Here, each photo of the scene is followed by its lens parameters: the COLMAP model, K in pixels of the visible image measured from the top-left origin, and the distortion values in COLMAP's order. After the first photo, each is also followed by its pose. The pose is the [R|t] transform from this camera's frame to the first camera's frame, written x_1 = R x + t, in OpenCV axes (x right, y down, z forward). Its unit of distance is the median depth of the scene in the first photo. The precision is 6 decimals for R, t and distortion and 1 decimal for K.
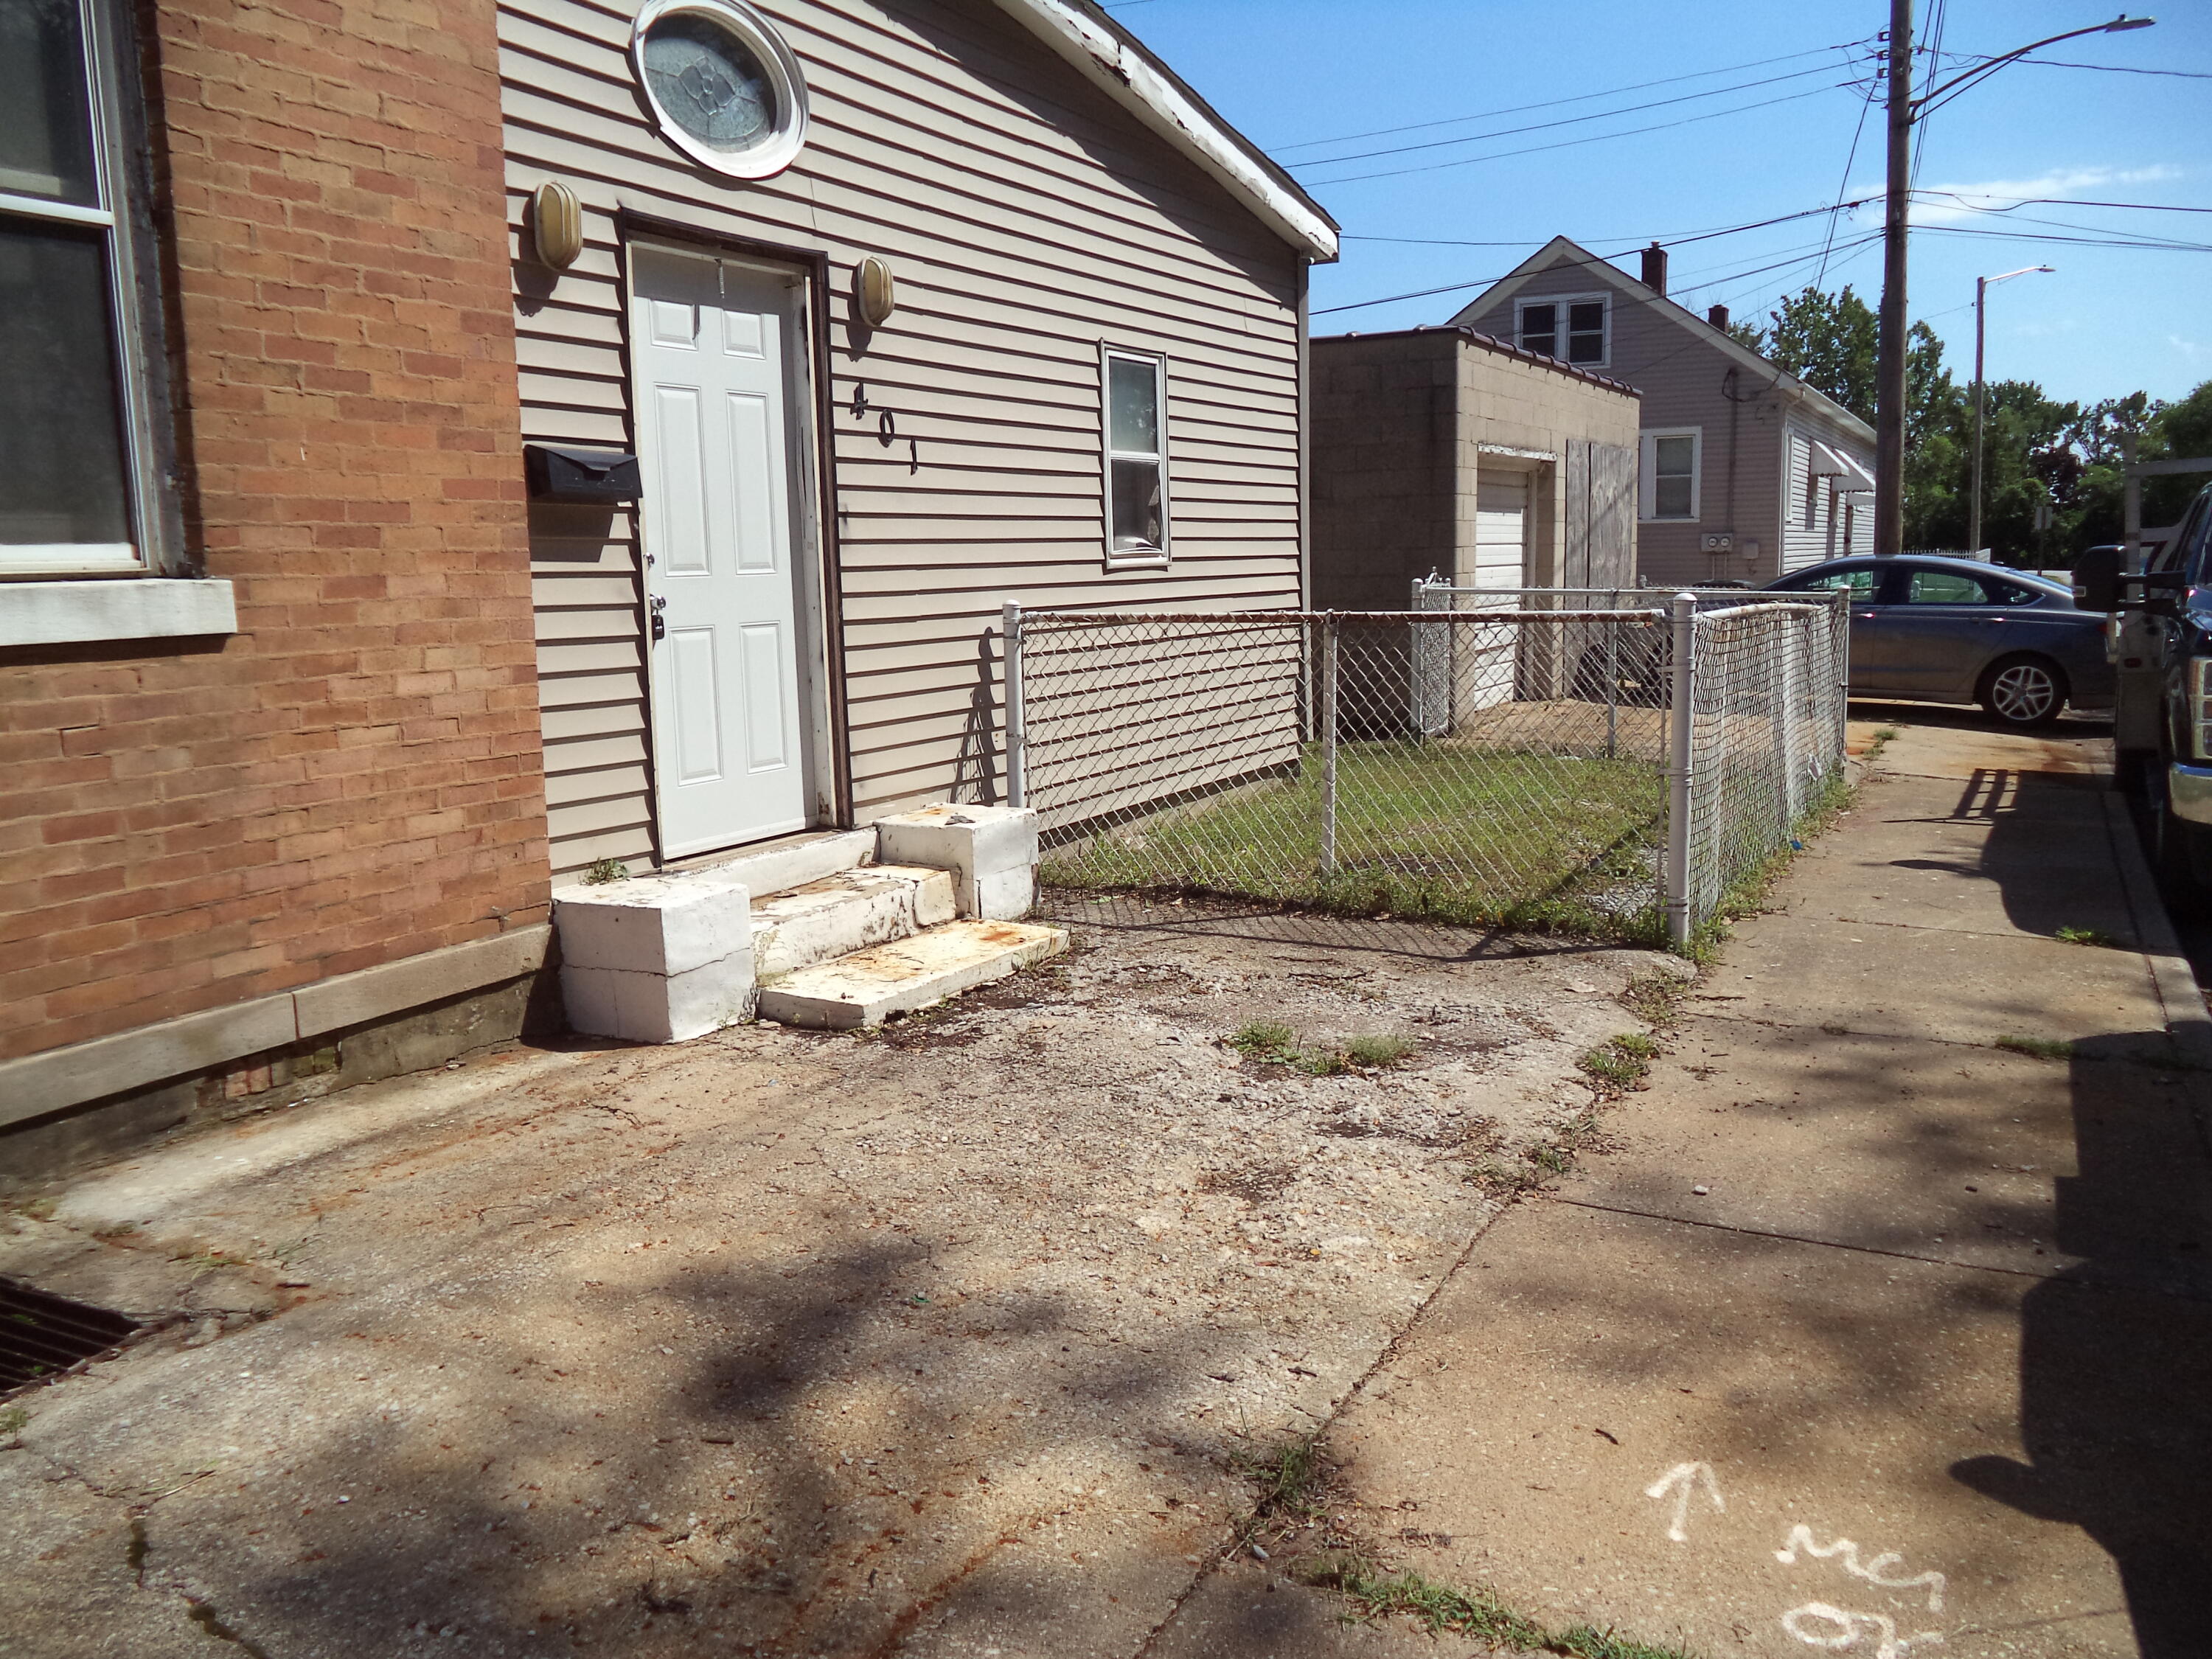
lens RADIAL K [[1761.4, 0, 1105.2], [0, 1761.4, 841.5], [0, 0, 1]] dist [-0.038084, 0.000280]
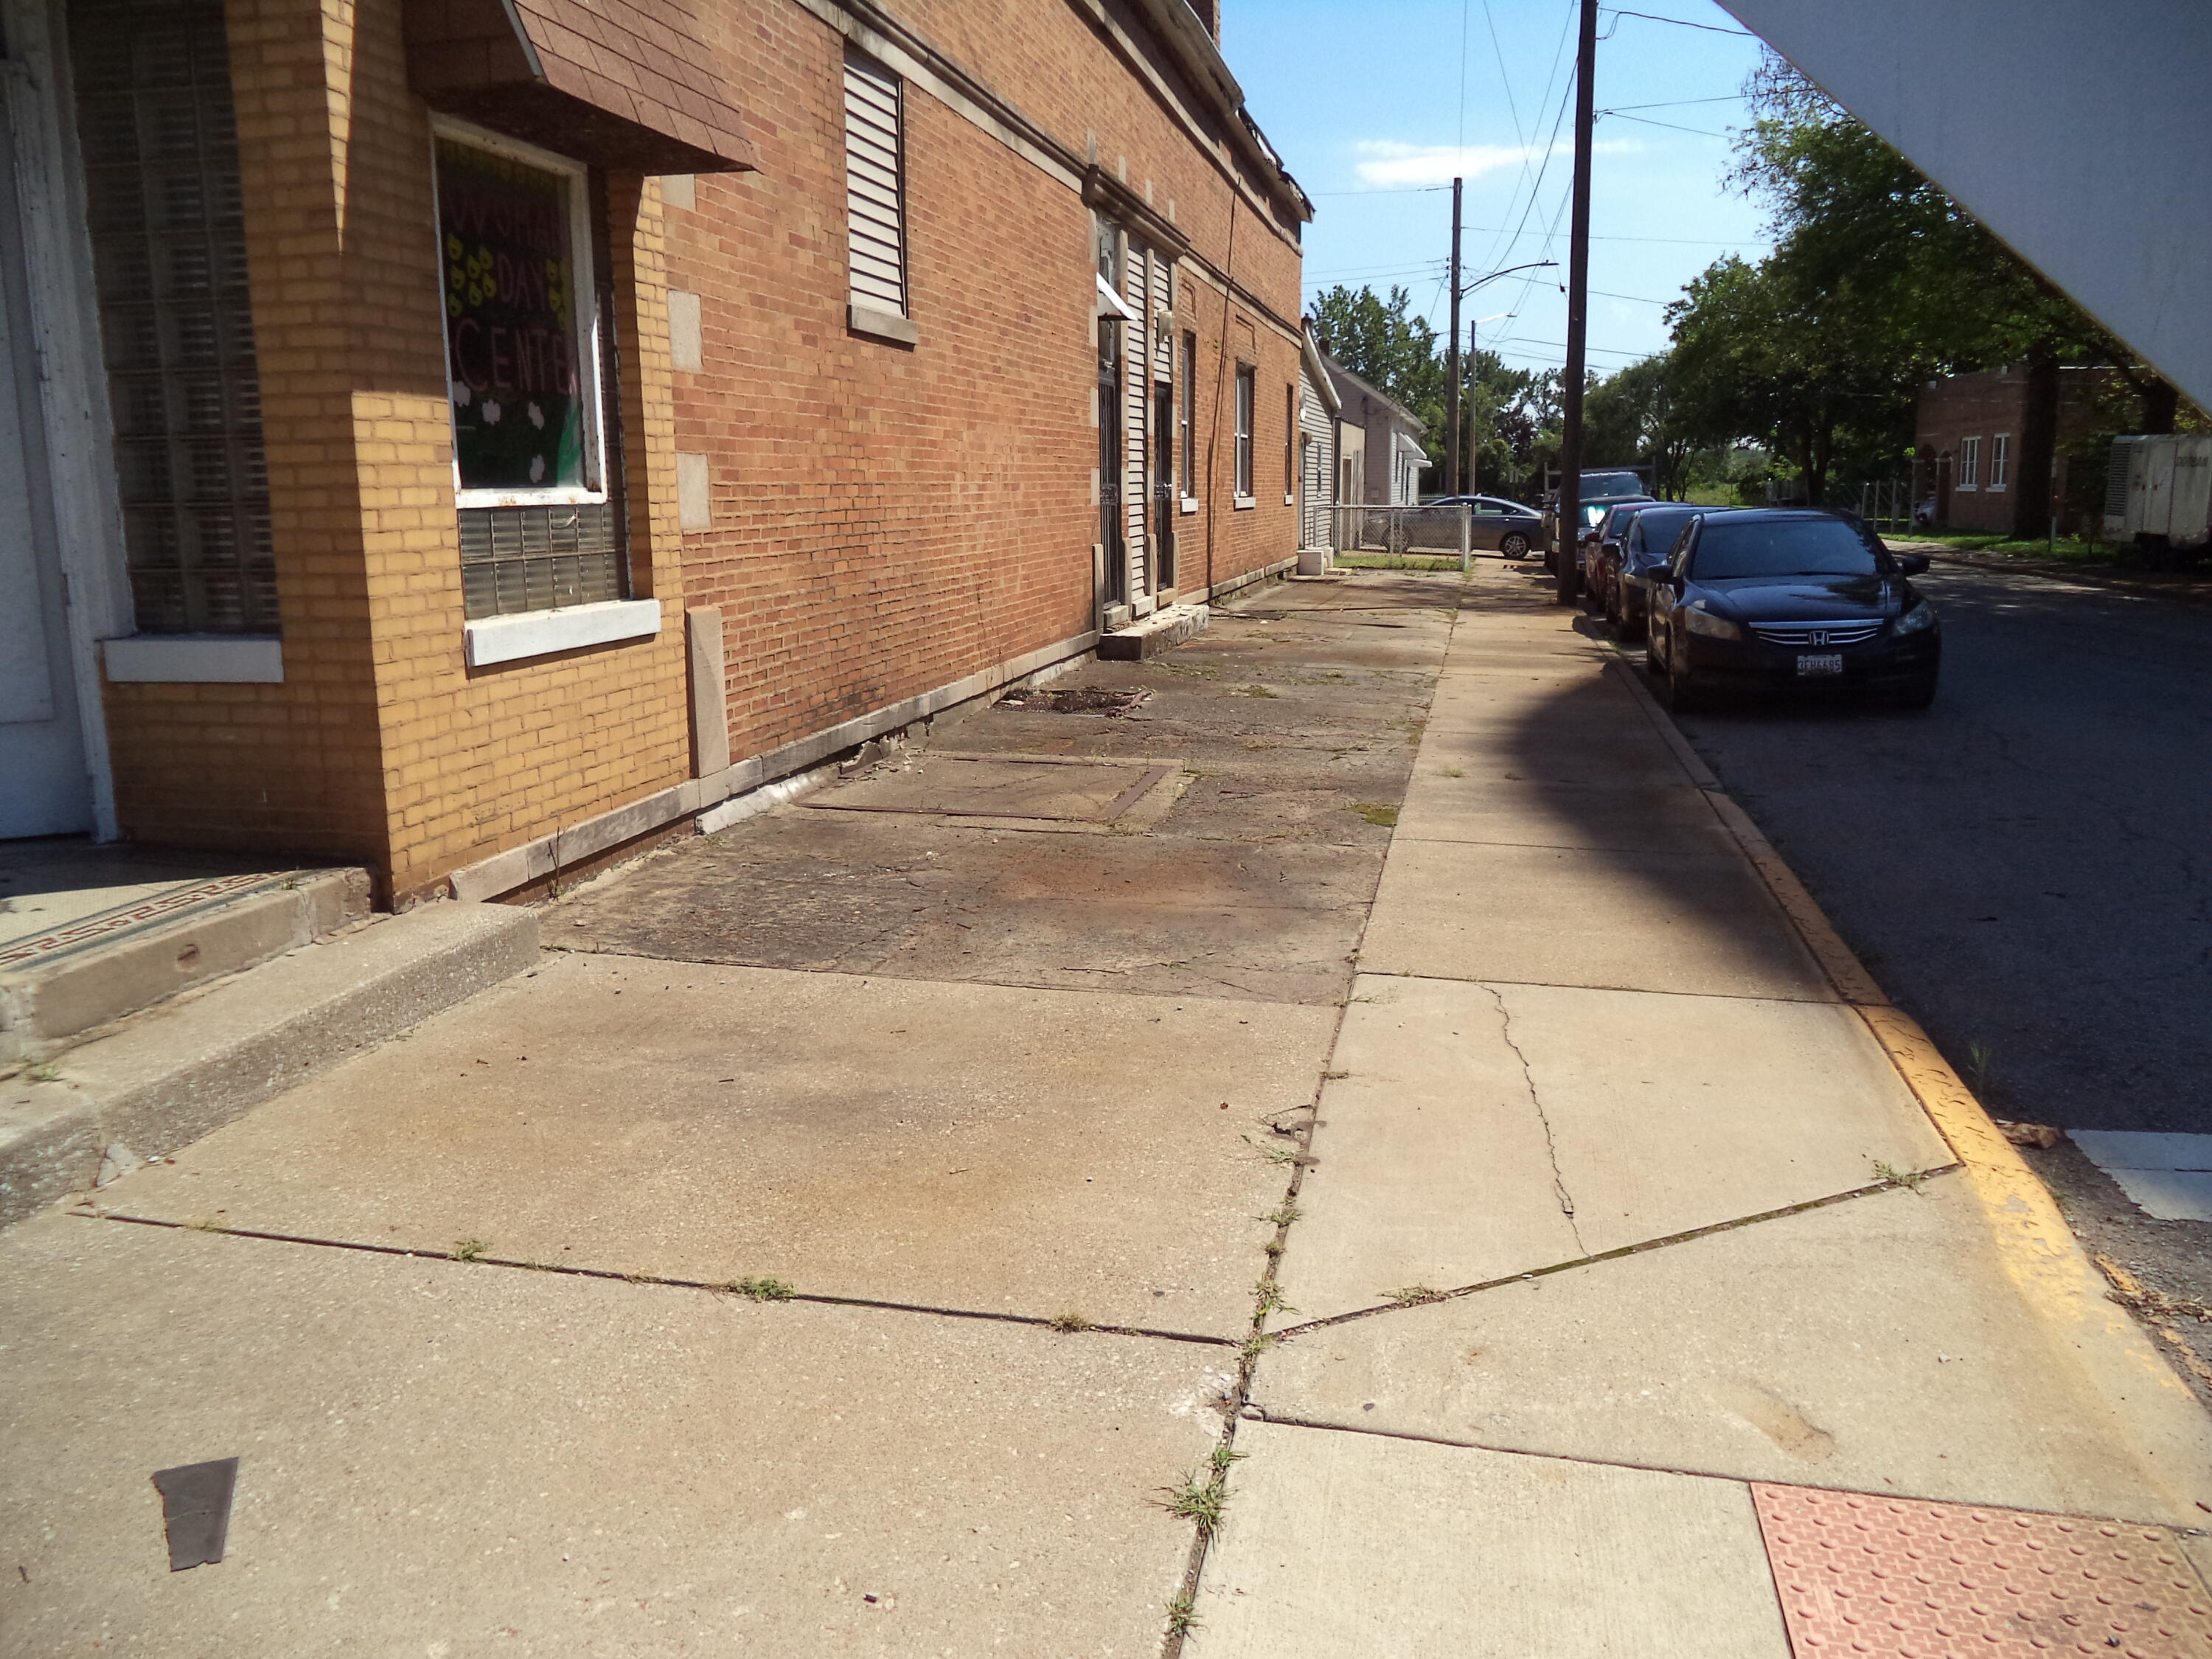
lens RADIAL K [[1761.4, 0, 1116.5], [0, 1761.4, 833.5], [0, 0, 1]] dist [-0.038084, 0.000280]
pose [[0.961821, -0.032821, 0.271704, -3.046224], [0.023840, 0.999057, 0.036290, 0.903752], [-0.272639, -0.028427, 0.961696, -5.434234]]
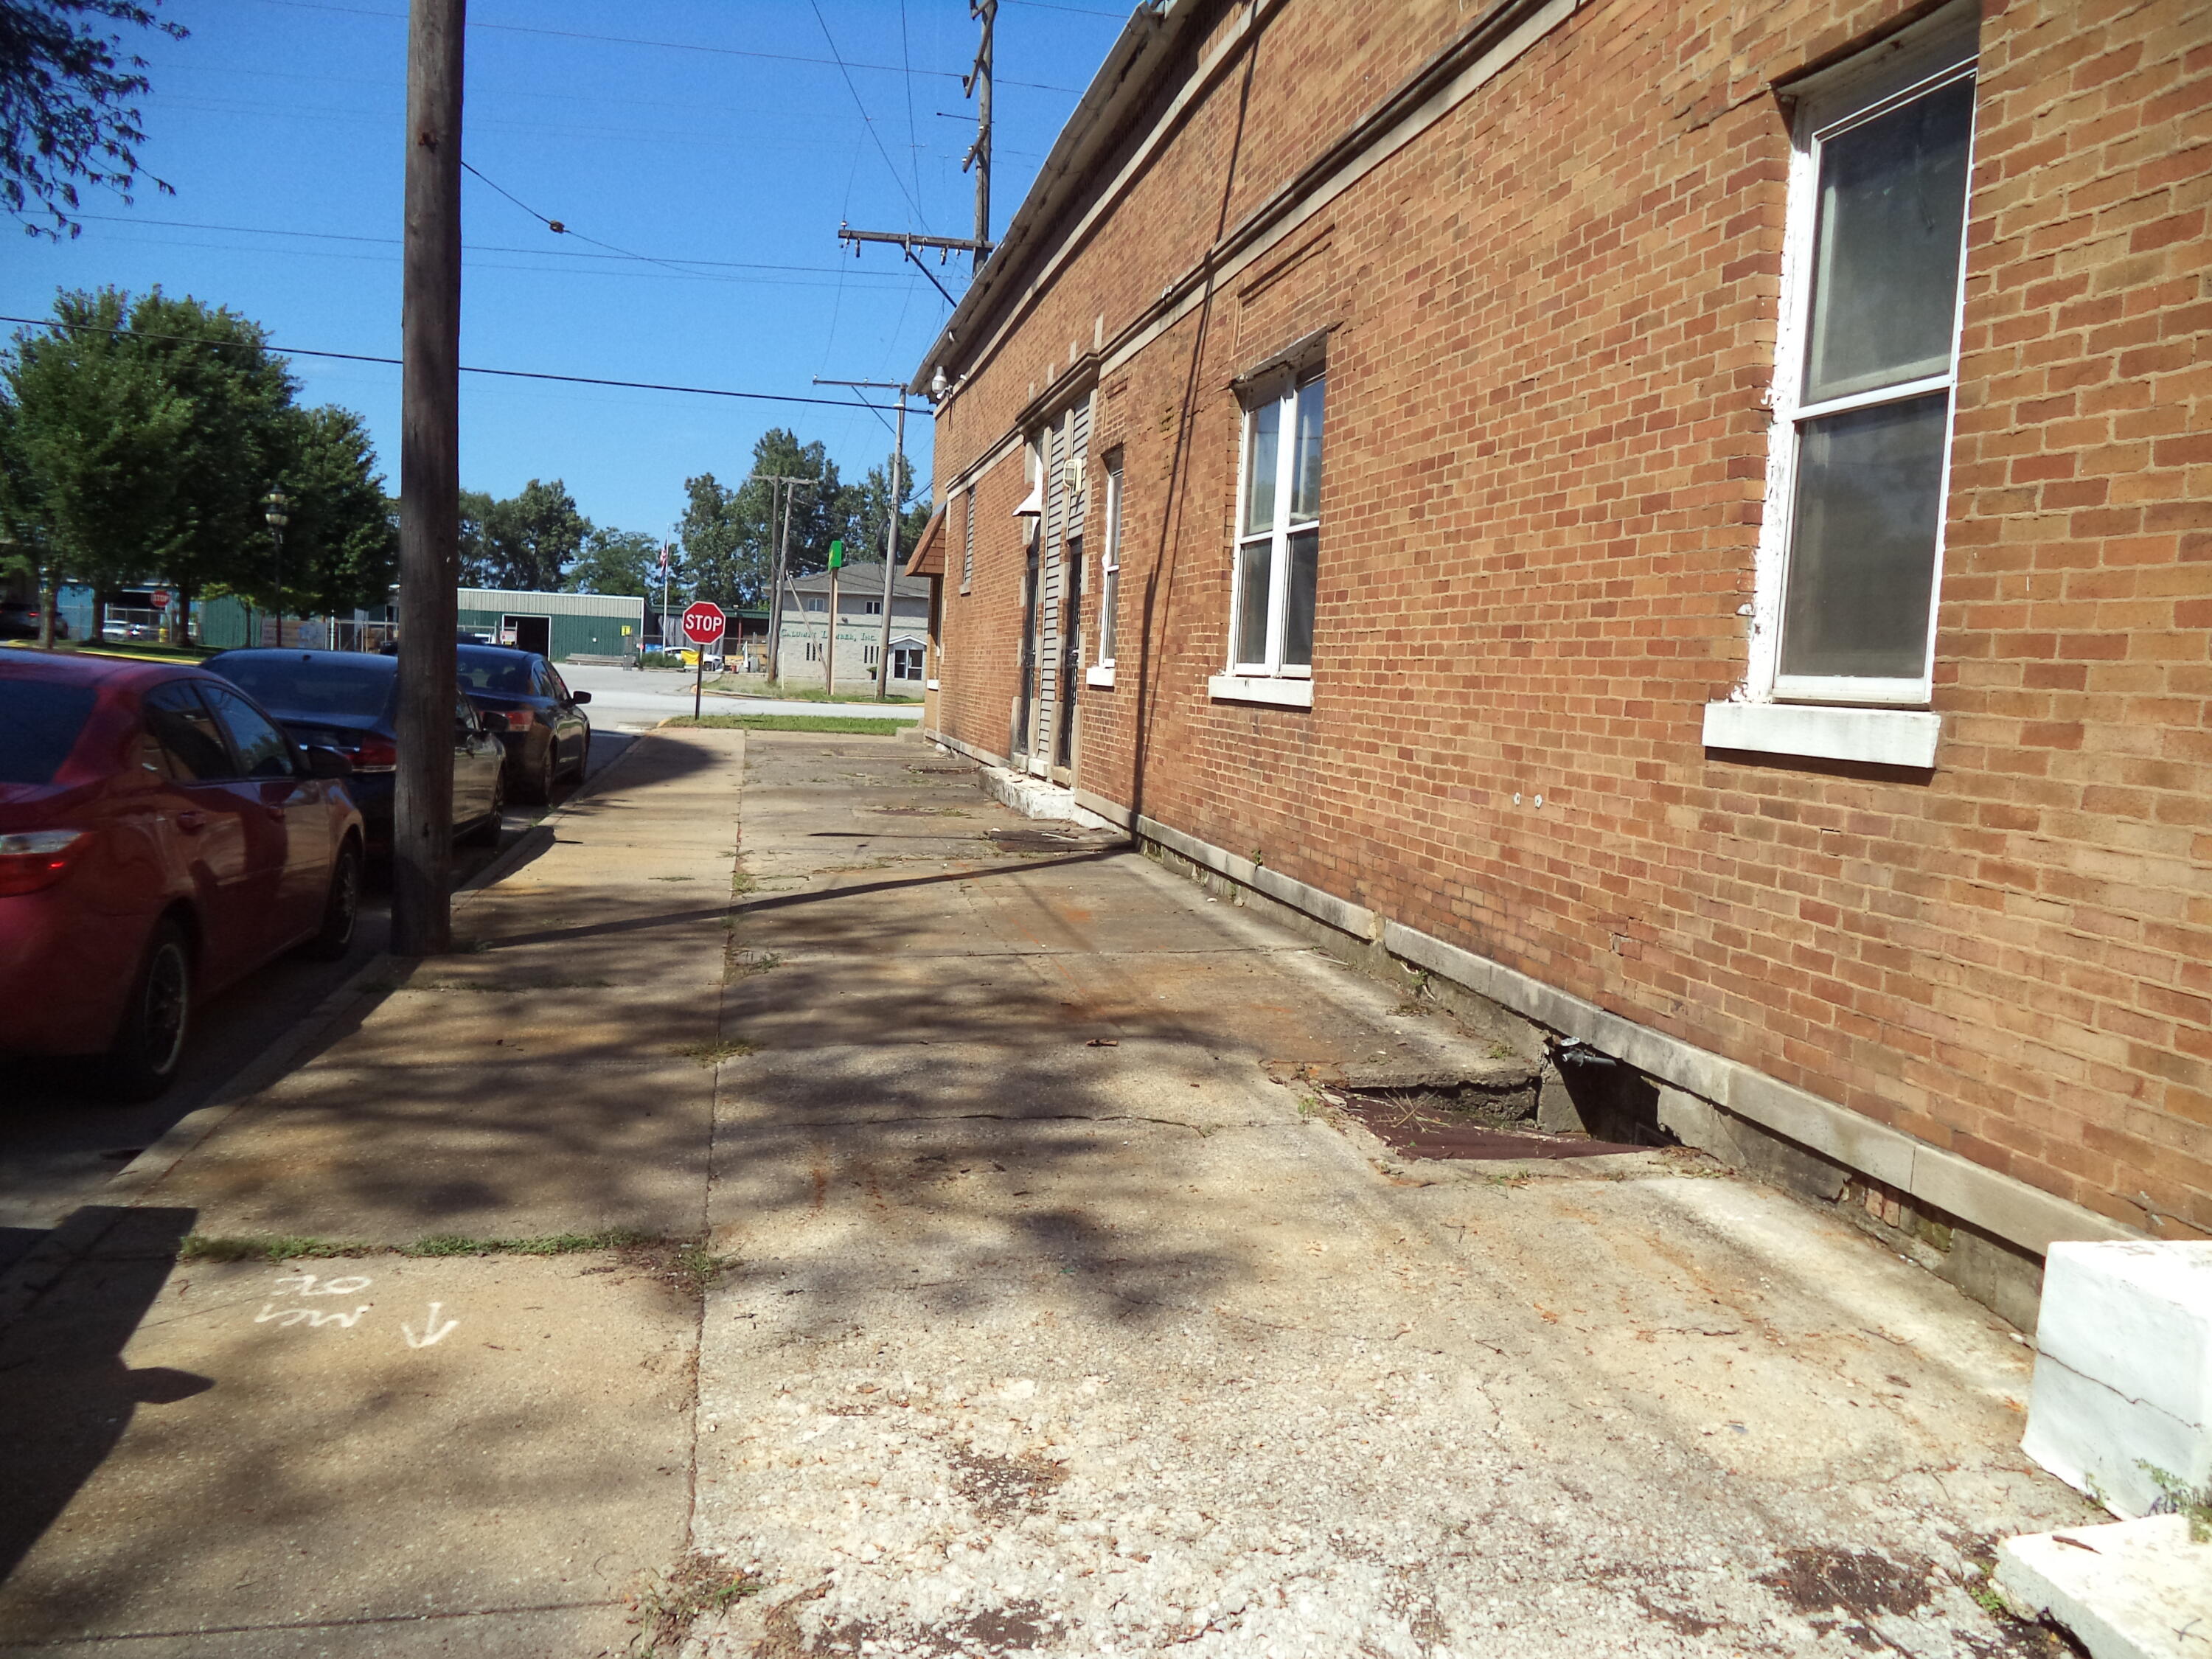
lens RADIAL K [[1761.4, 0, 1111.6], [0, 1761.4, 842.2], [0, 0, 1]] dist [-0.038084, 0.000280]
pose [[-0.775312, 0.048989, -0.629676, 0.467512], [-0.128584, 0.963863, 0.233312, -0.237567], [0.618351, 0.261856, -0.740995, 1.378448]]
